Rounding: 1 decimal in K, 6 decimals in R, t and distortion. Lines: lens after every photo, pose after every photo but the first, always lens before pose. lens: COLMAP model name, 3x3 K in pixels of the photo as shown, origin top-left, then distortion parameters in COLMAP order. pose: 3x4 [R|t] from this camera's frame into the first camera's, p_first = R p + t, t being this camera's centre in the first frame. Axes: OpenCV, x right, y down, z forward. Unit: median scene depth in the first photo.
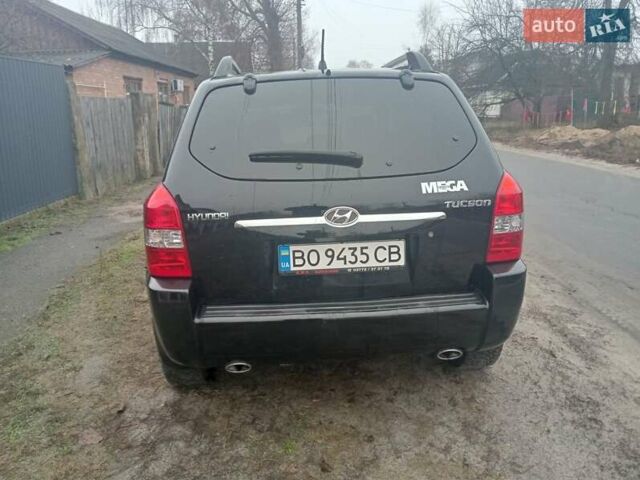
lens RADIAL K [[520.3, 0, 316.1], [0, 520.3, 237.1], [0, 0, 1]] dist [0.083951, -0.183737]
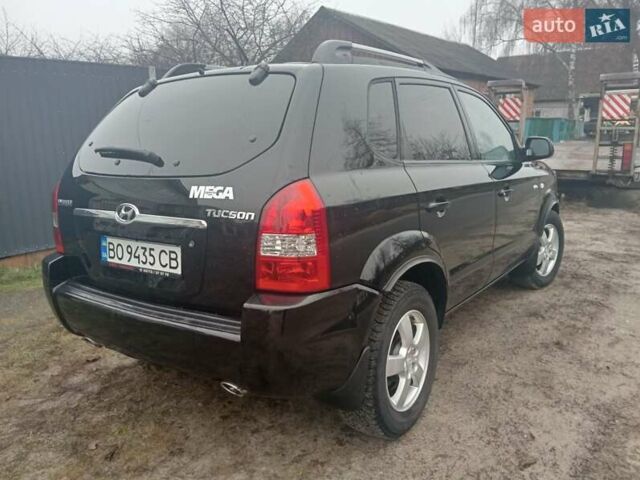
lens RADIAL K [[520.3, 0, 316.1], [0, 520.3, 237.1], [0, 0, 1]] dist [0.083951, -0.183737]
pose [[0.776128, 0.123894, -0.618285, 0.924932], [-0.140270, 0.989863, 0.022273, -0.065956], [0.614777, 0.069440, 0.785638, 0.421437]]
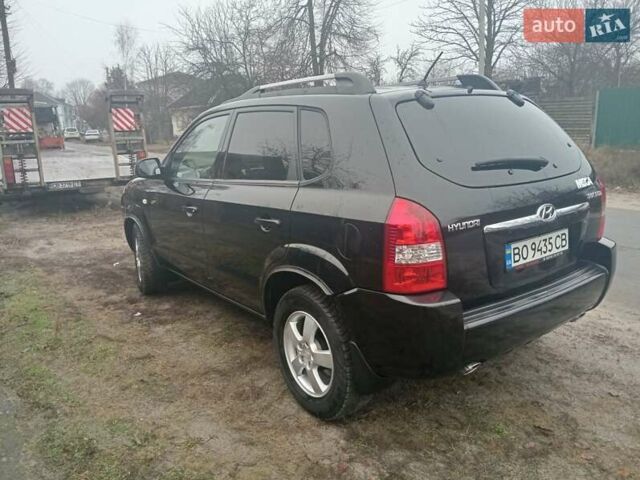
lens RADIAL K [[520.3, 0, 316.1], [0, 520.3, 237.1], [0, 0, 1]] dist [0.083951, -0.183737]
pose [[0.845950, -0.119152, 0.519780, -0.966599], [0.138685, 0.990336, 0.001309, -0.056643], [-0.514913, 0.070979, 0.854299, 0.259622]]
